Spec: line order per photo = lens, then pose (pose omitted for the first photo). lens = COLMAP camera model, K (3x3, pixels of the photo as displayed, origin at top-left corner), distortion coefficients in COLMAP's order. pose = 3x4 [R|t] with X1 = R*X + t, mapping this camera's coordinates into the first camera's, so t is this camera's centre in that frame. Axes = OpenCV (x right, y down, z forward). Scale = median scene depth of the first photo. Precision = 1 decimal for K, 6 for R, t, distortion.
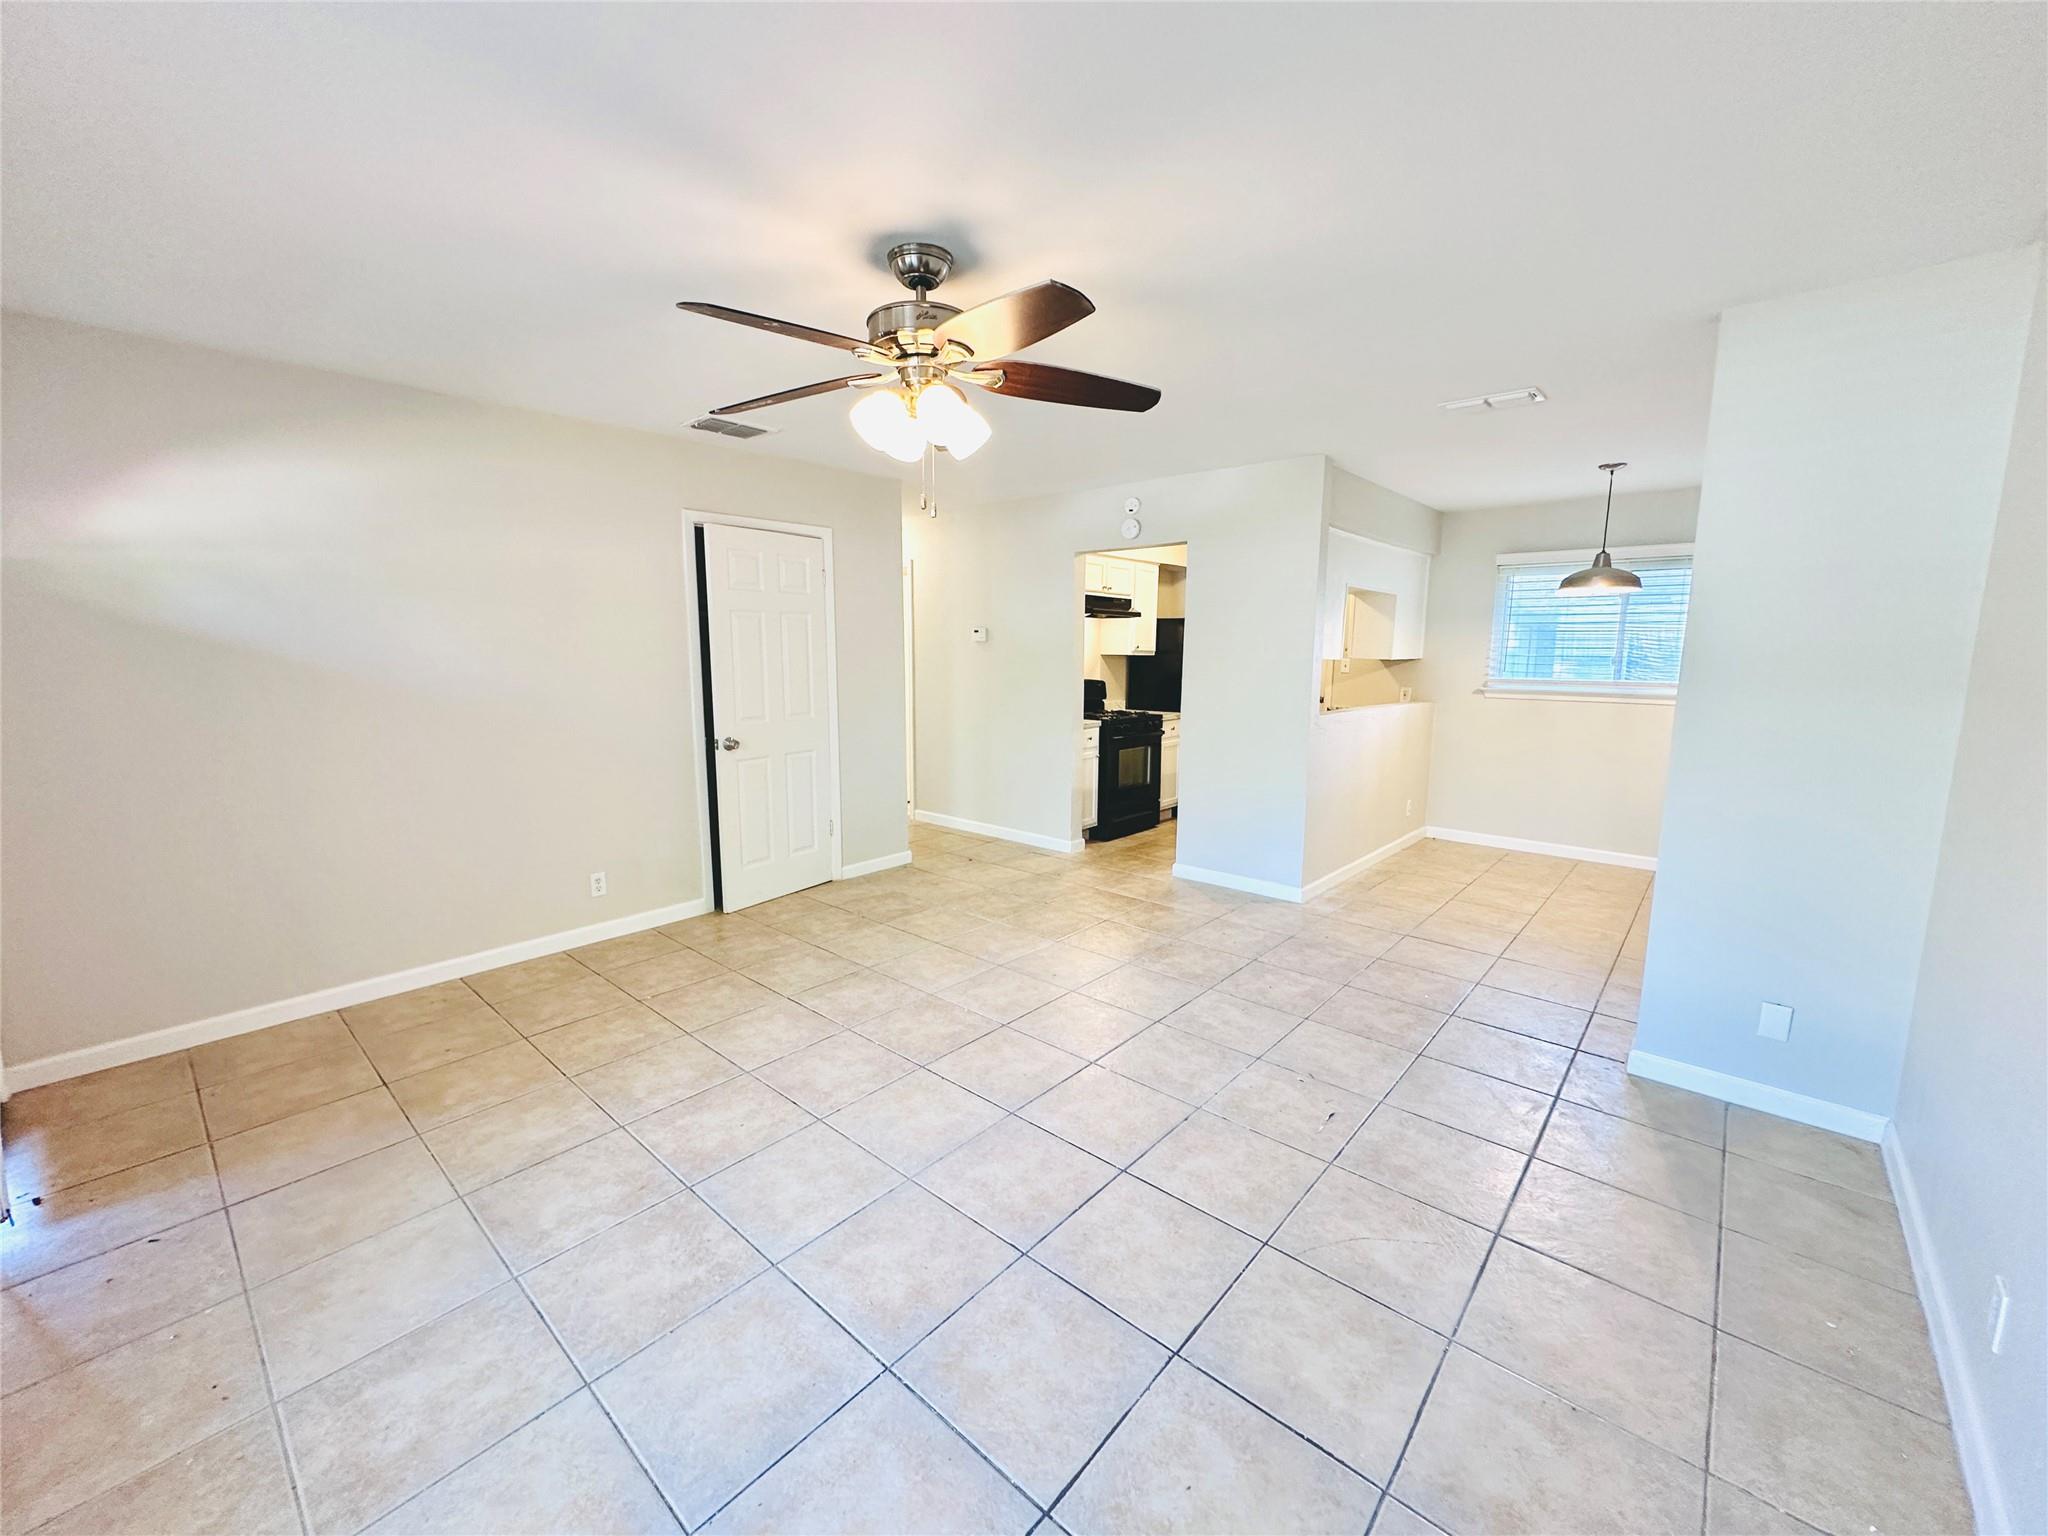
lens RADIAL K [[814.6, 0, 1026.2], [0, 814.6, 768.7], [0, 0, 1]] dist [-0.001993, 0.000937]
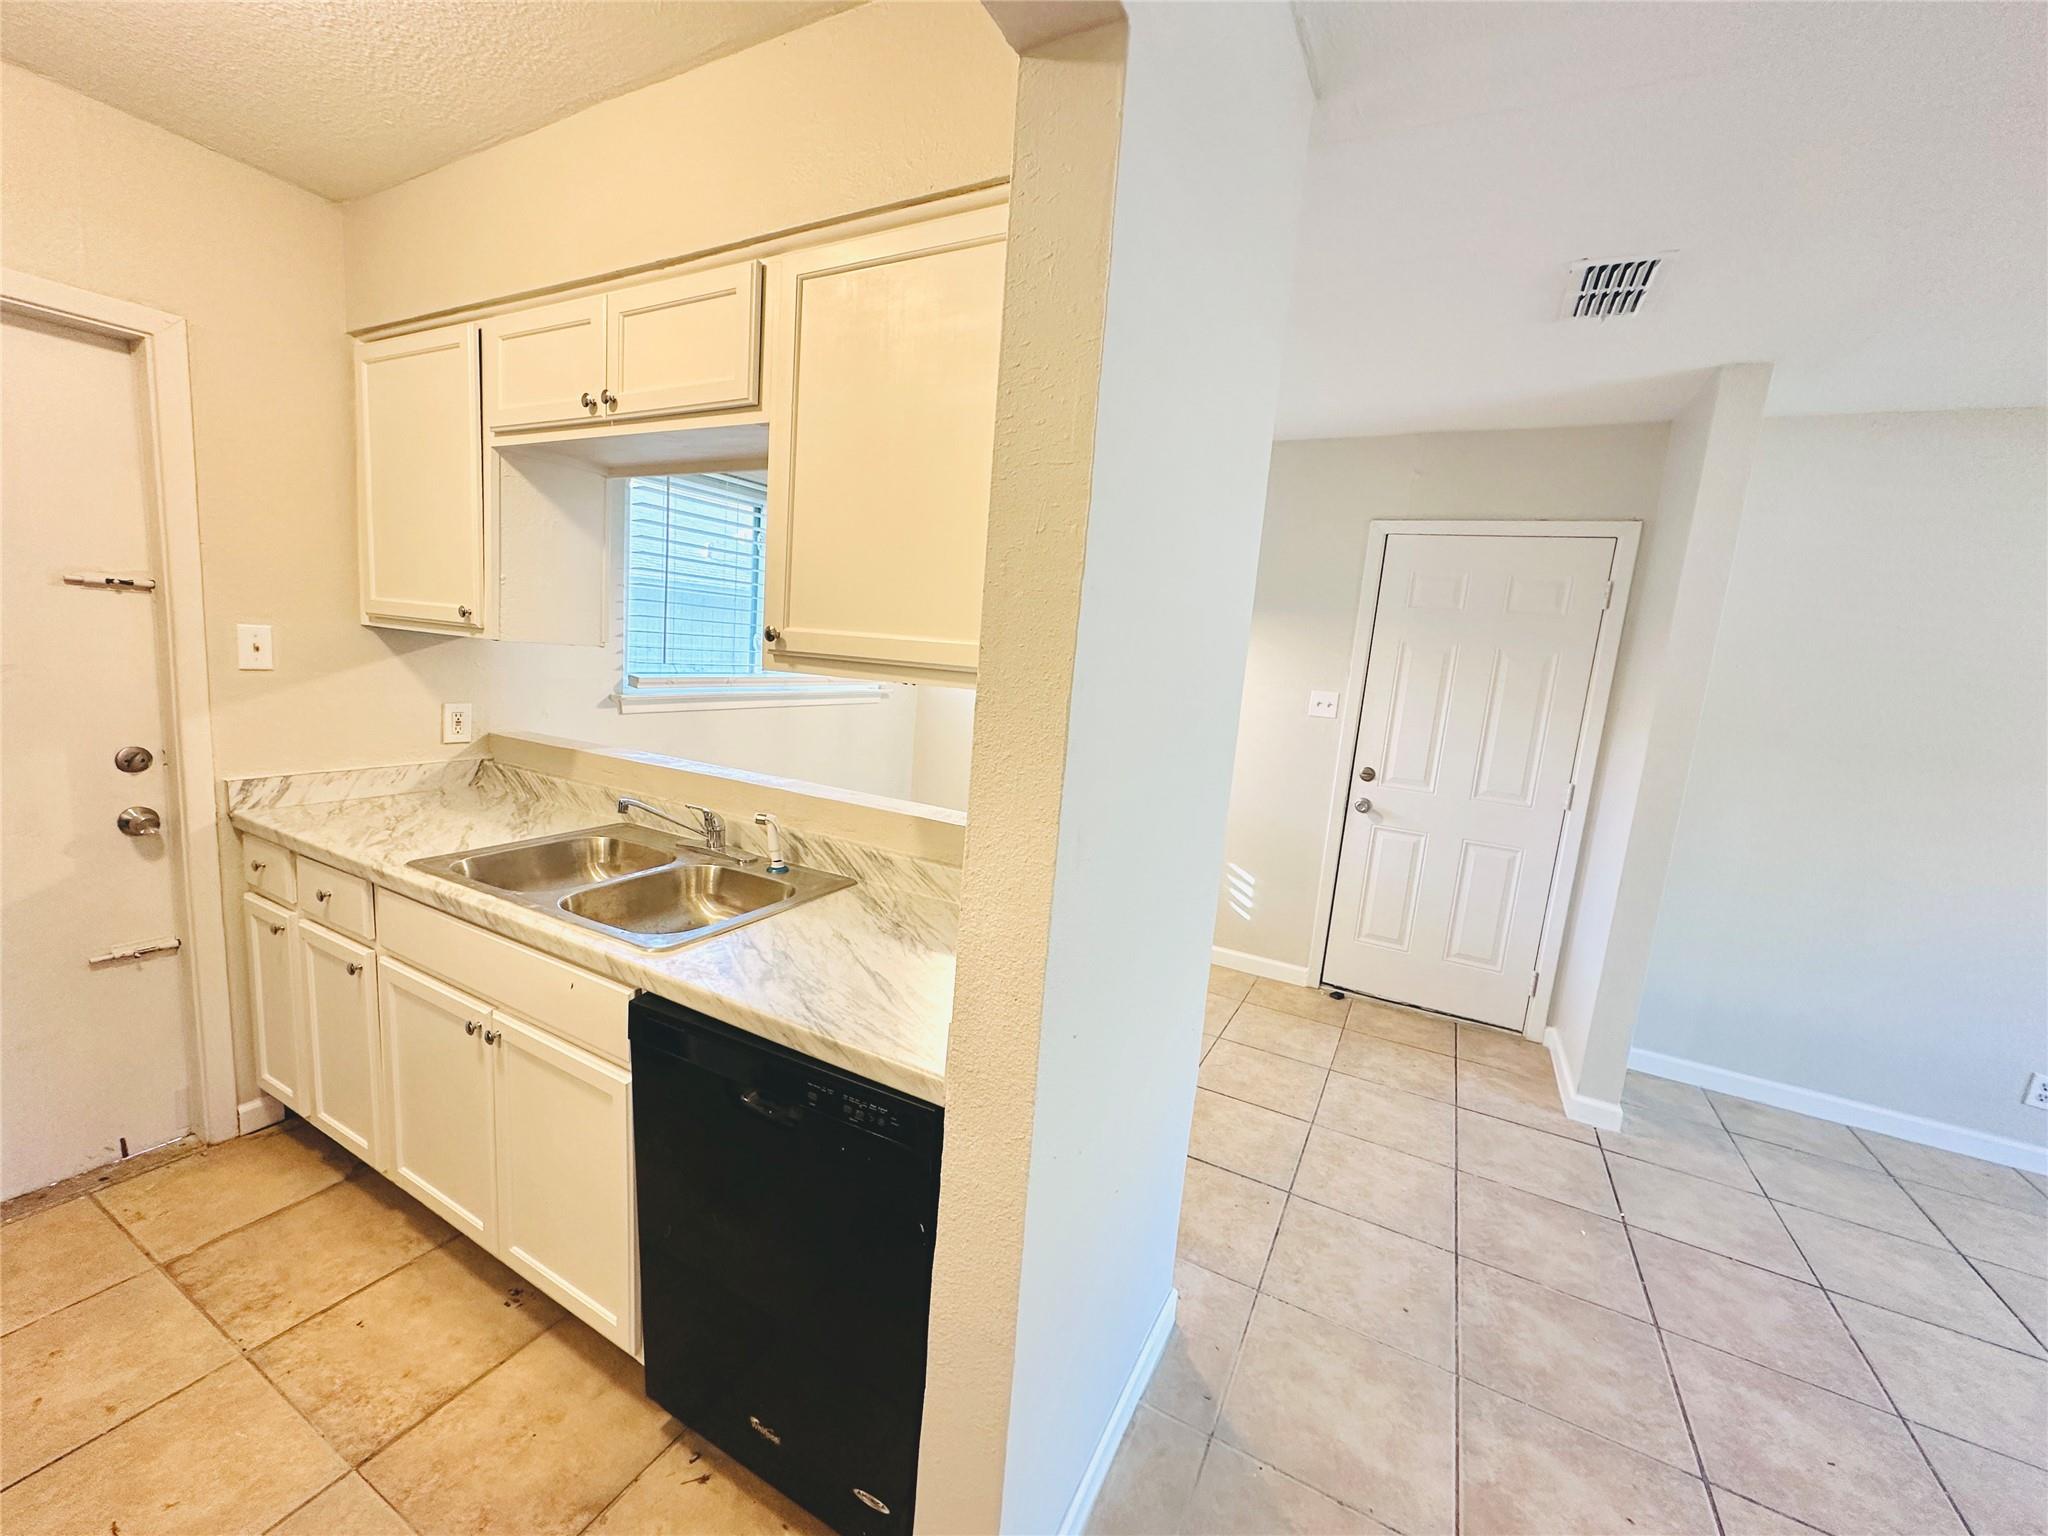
lens RADIAL K [[814.6, 0, 1013.3], [0, 814.6, 771.9], [0, 0, 1]] dist [-0.001993, 0.000937]
pose [[-0.226011, -0.175016, 0.958274, 0.032826], [0.065209, 0.978803, 0.194146, -0.220171], [-0.971940, 0.106367, -0.209807, 1.430067]]
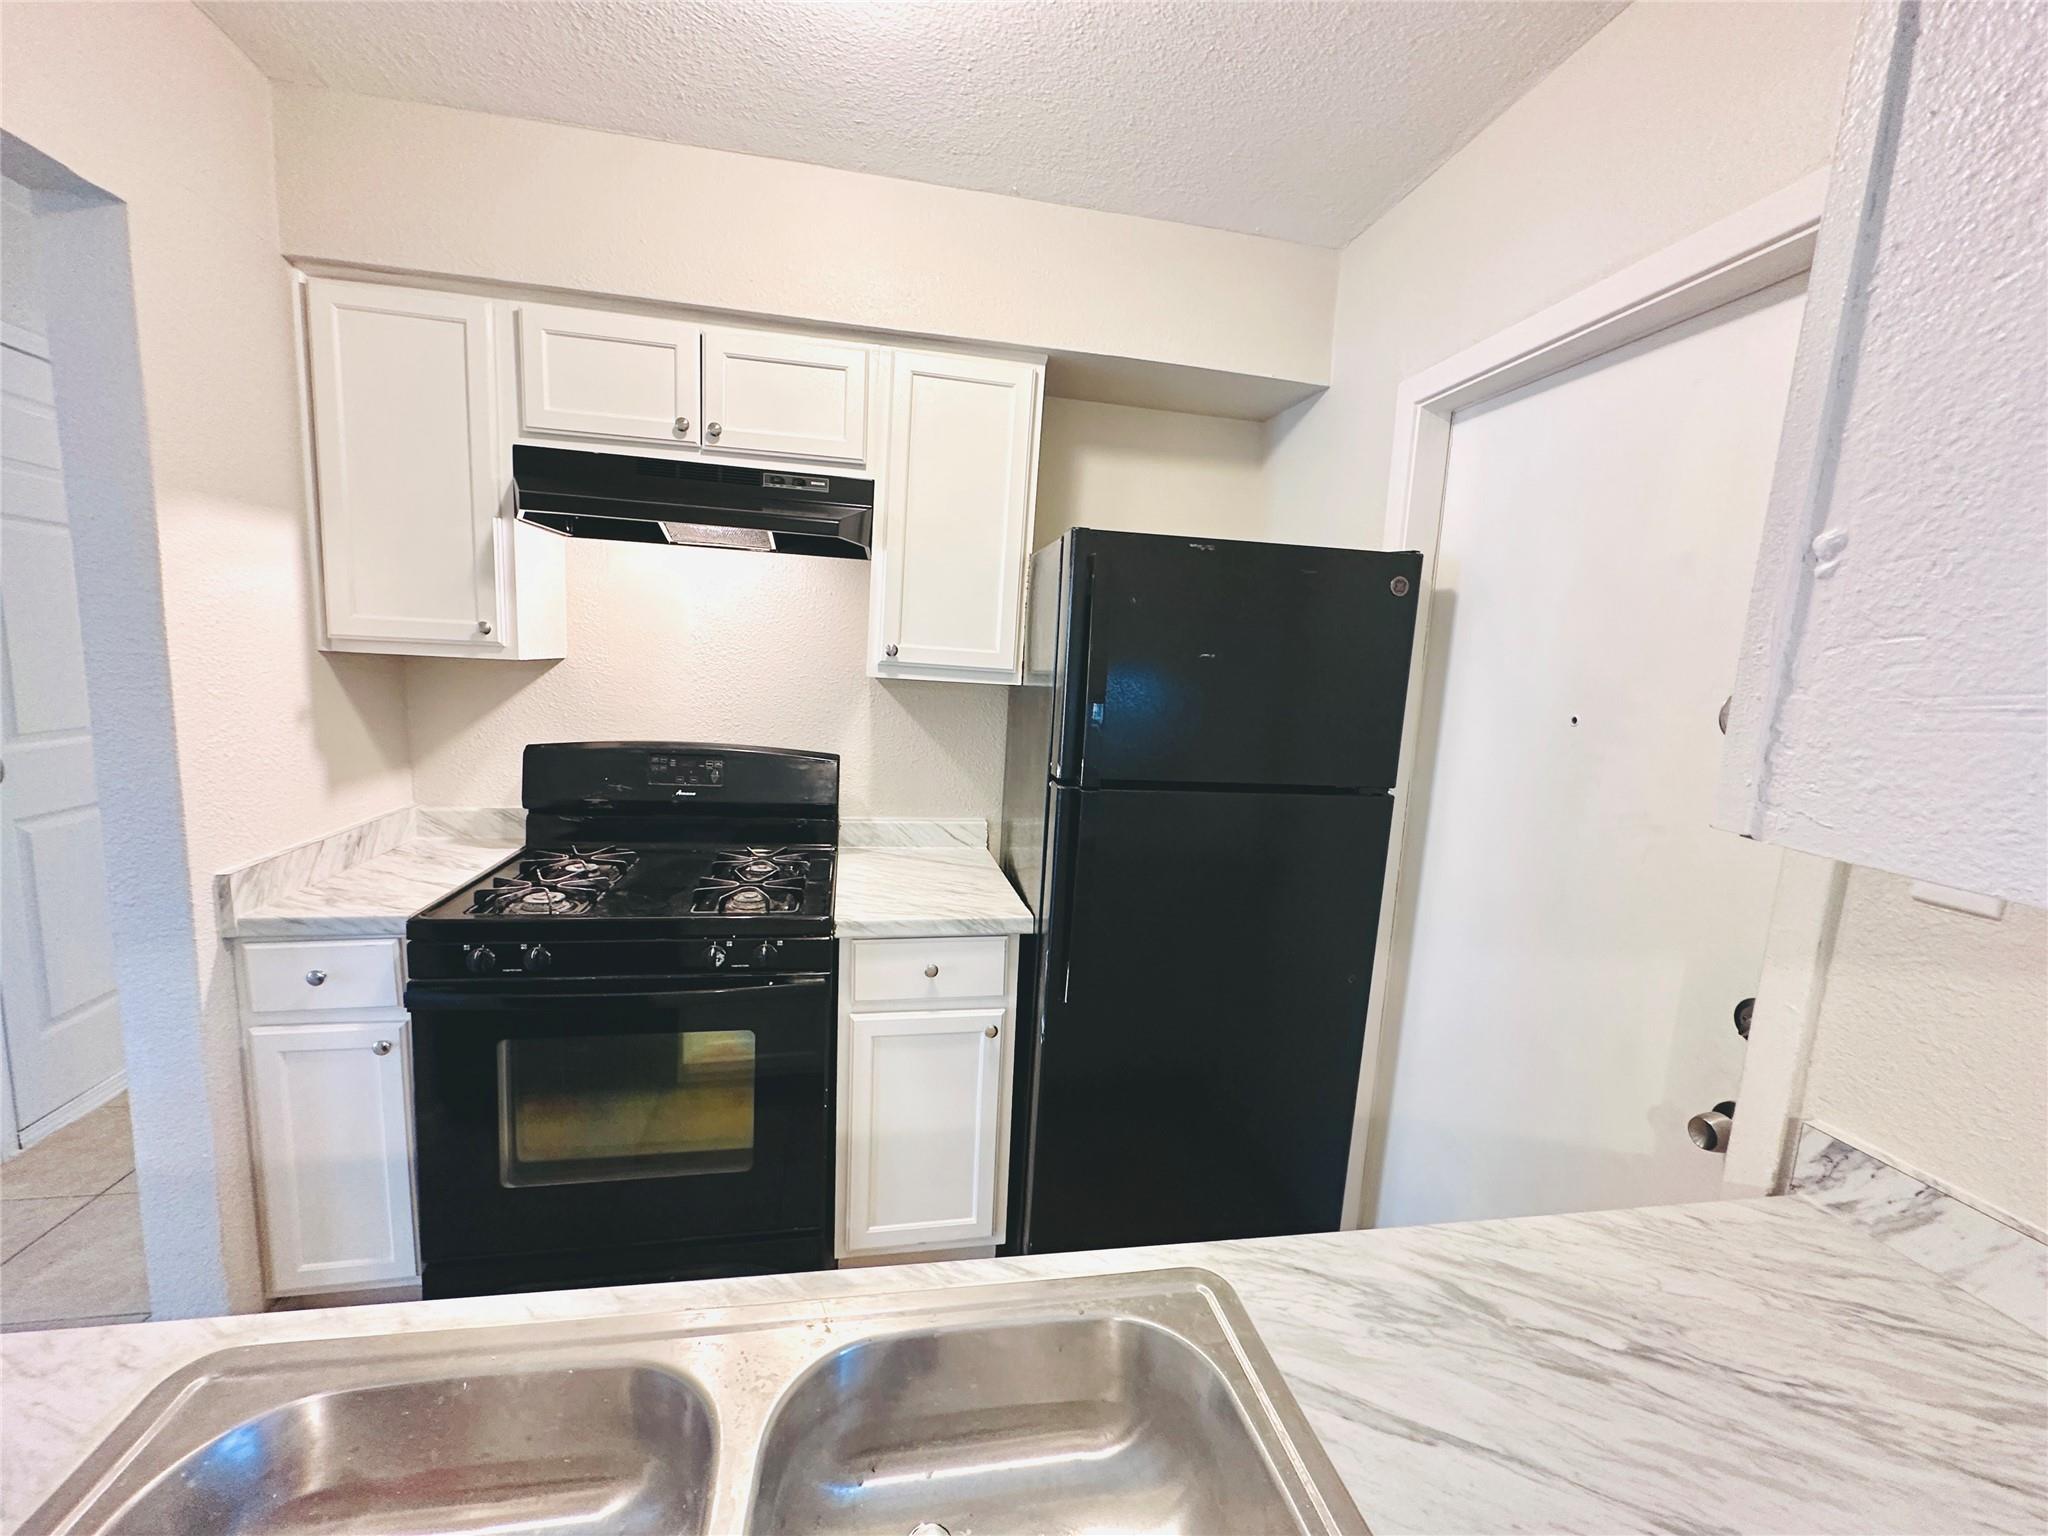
lens RADIAL K [[814.6, 0, 1018.8], [0, 814.6, 764.0], [0, 0, 1]] dist [-0.001993, 0.000937]
pose [[0.789450, 0.118378, -0.602291, 0.638372], [-0.138705, 0.990251, 0.012824, -0.220749], [0.597937, 0.073417, 0.798173, 1.480526]]
